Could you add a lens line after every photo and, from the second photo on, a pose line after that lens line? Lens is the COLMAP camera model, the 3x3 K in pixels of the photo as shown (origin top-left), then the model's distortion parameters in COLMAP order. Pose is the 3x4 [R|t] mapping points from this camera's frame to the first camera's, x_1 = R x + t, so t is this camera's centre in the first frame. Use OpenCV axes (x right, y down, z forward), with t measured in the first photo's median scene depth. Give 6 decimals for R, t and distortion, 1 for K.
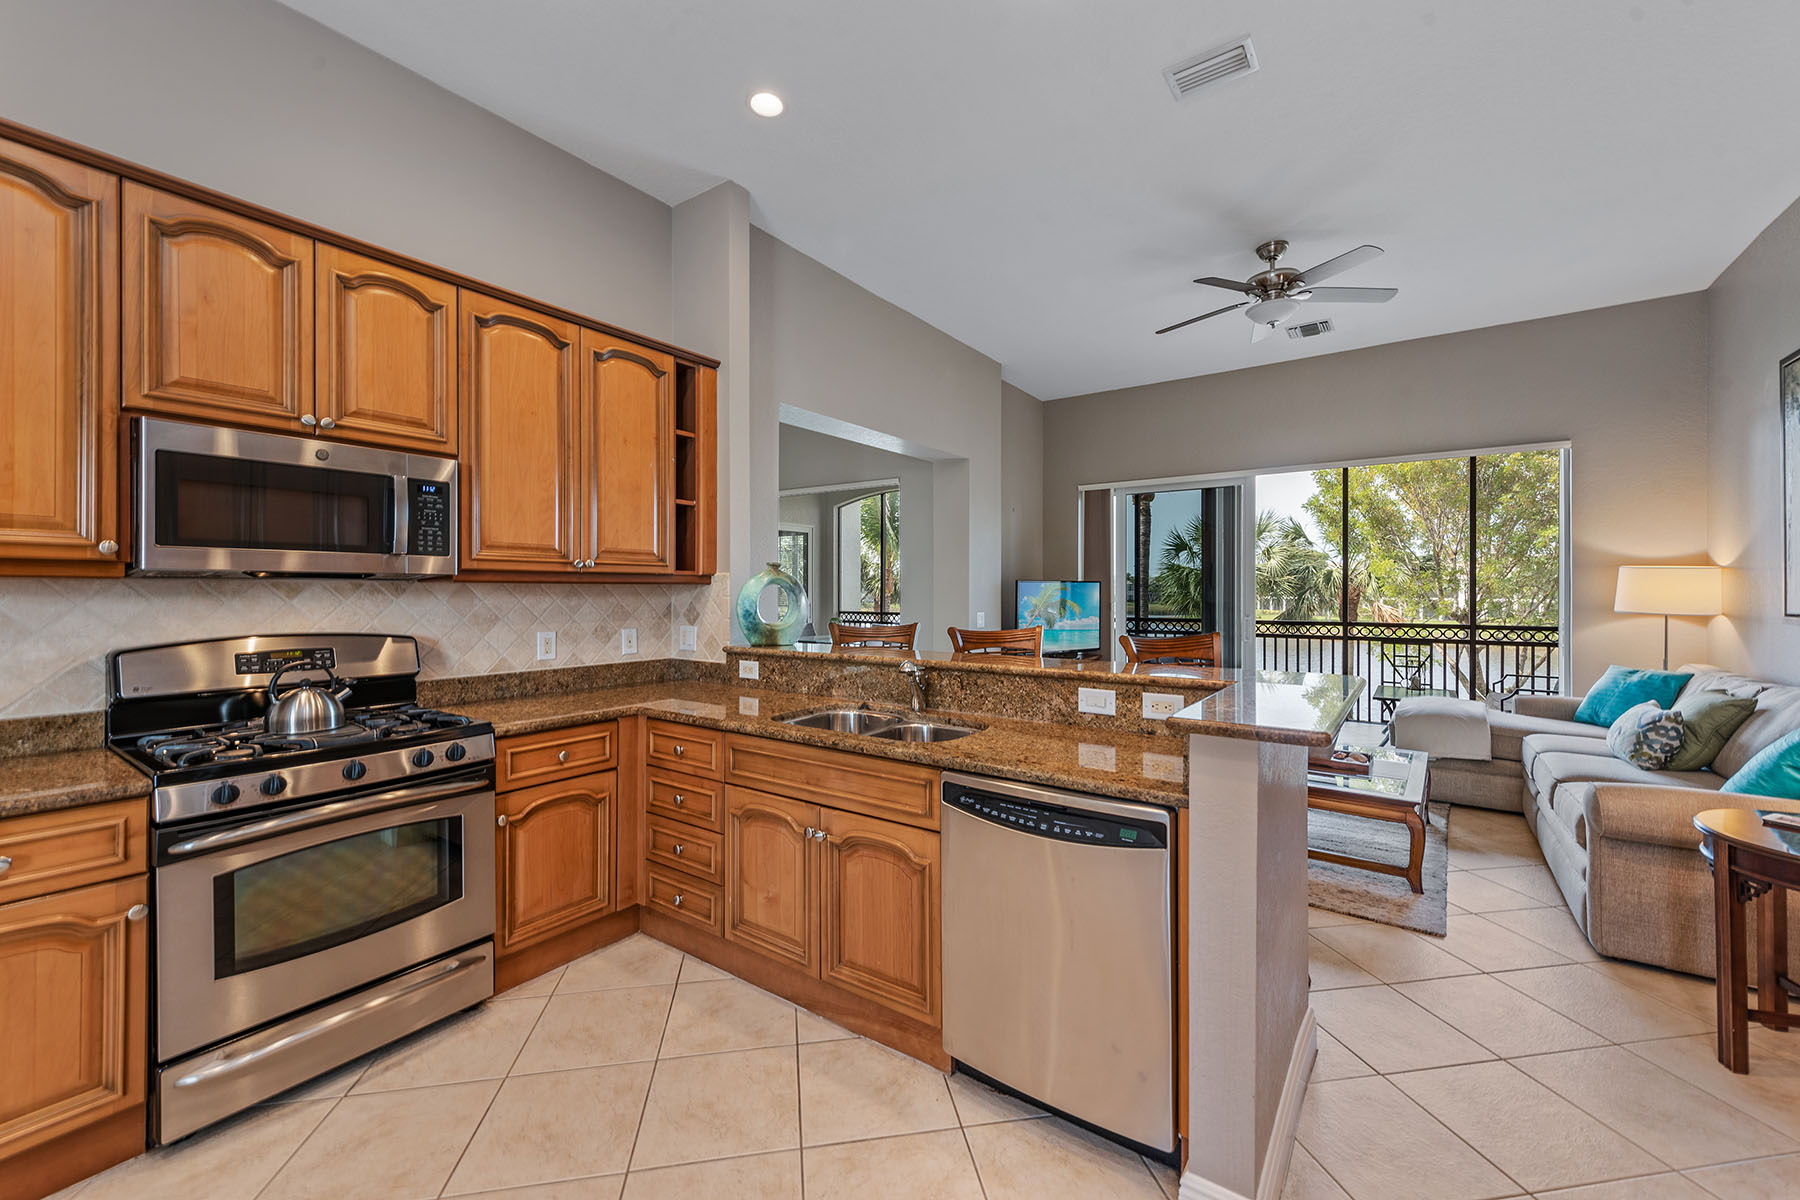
lens RADIAL K [[723.6, 0, 881.6], [0, 723.6, 597.8], [0, 0, 1]] dist [0.004082, -0.000010]
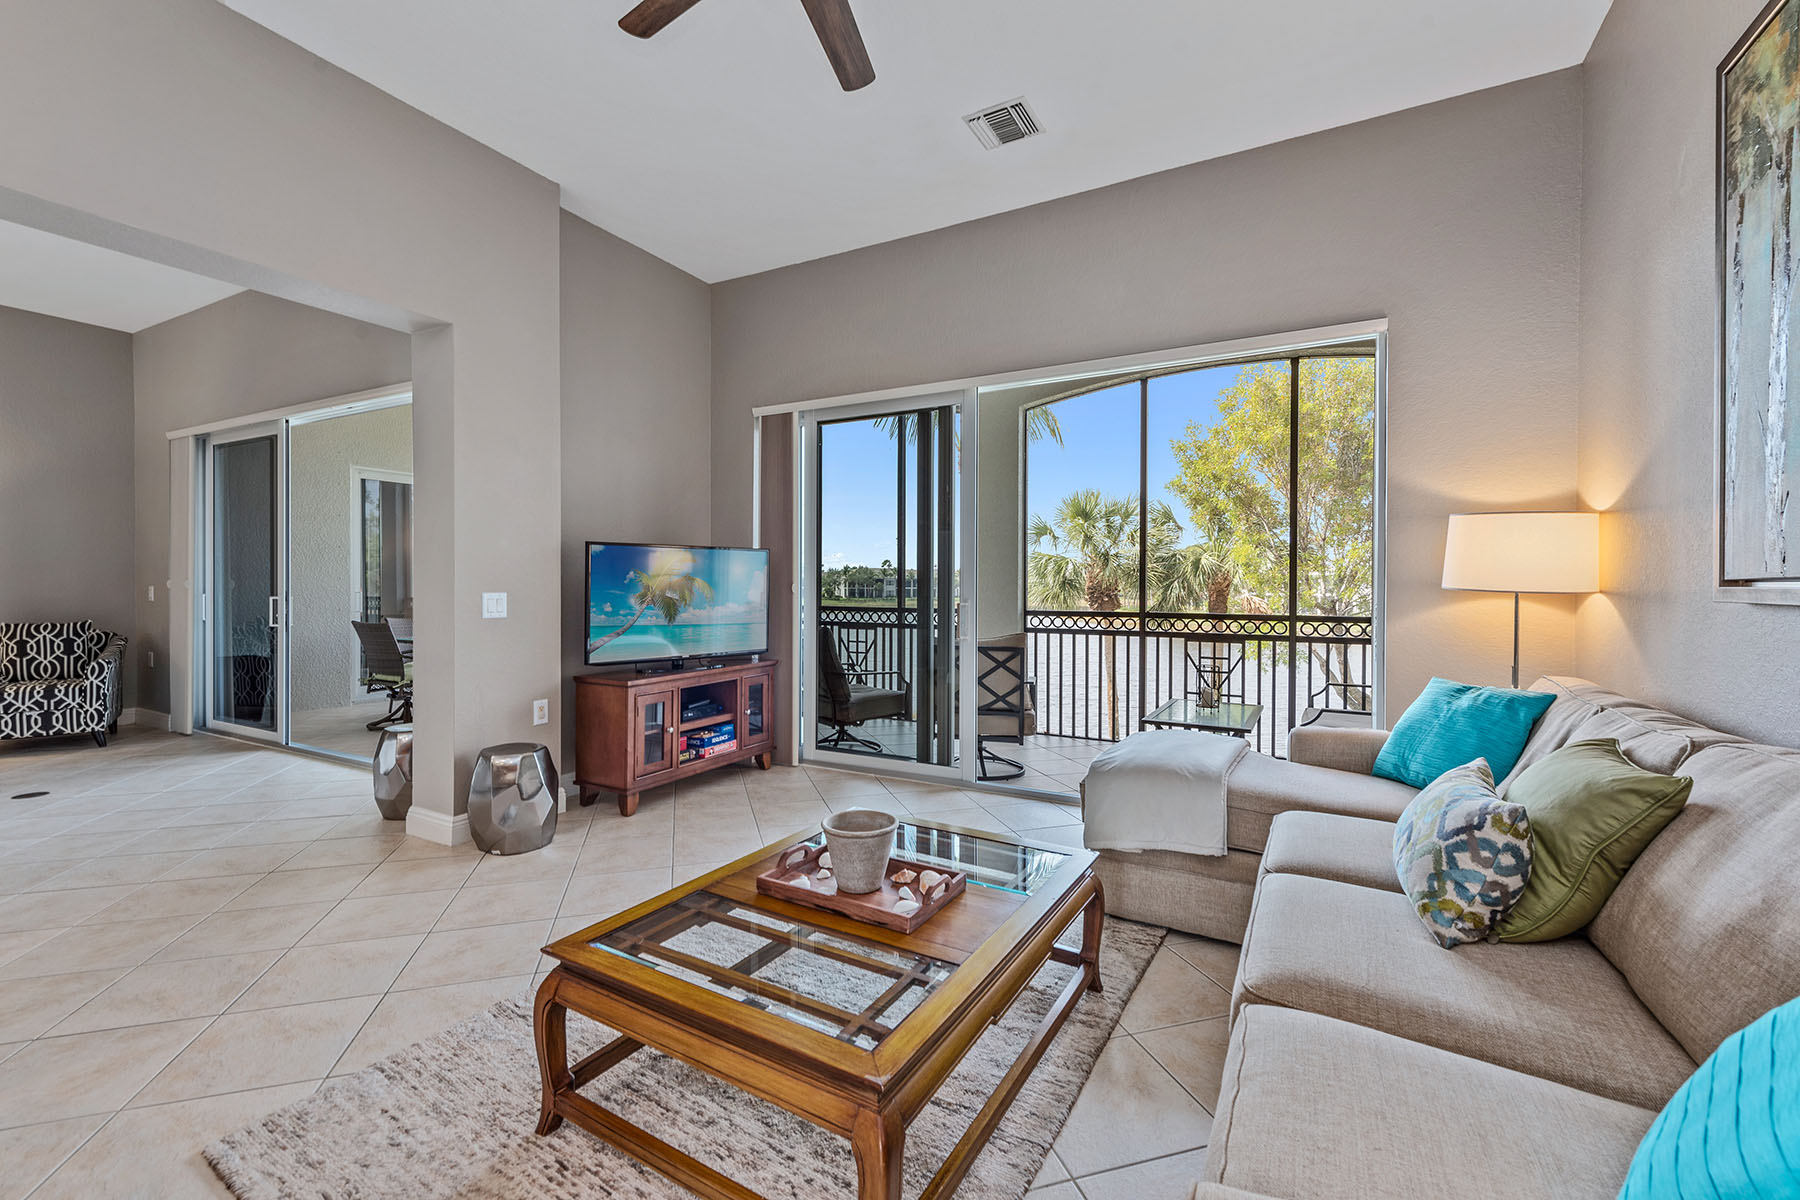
lens RADIAL K [[756.7, 0, 895.2], [0, 756.7, 594.1], [0, 0, 1]] dist [0.013706, -0.001196]
pose [[0.992426, 0.005145, 0.122738, 0.617568], [-0.005331, 0.999985, 0.001194, 0.032910], [-0.122730, -0.001839, 0.992438, 0.548665]]
